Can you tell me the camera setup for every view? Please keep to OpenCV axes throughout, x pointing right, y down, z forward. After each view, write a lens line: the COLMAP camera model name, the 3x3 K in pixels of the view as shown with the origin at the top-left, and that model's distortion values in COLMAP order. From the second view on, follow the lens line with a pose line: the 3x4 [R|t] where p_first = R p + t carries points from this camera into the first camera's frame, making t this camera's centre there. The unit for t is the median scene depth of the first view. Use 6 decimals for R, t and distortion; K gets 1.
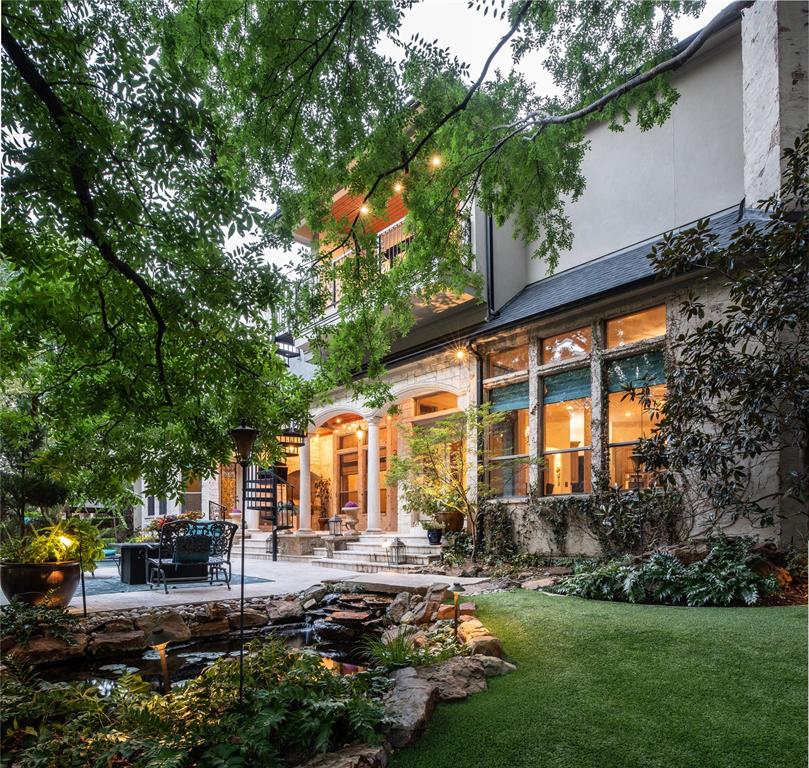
lens RADIAL K [[2493.9, 0, 403.5], [0, 2493.9, 388.3], [0, 0, 1]] dist [-0.303145, 0.000000]
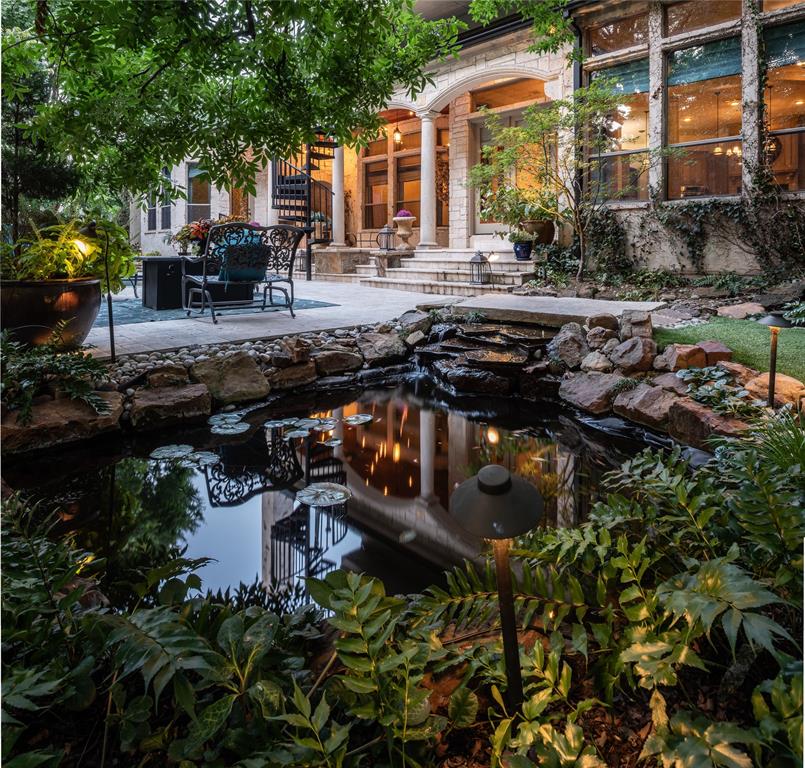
lens RADIAL K [[2481.6, 0, 406.1], [0, 2481.6, 380.1], [0, 0, 1]] dist [-0.303145, 0.000000]
pose [[0.999975, 0.003200, 0.006242, -0.042344], [-0.003857, 0.994114, 0.108271, 0.019851], [-0.005859, -0.108293, 0.994102, 0.267140]]
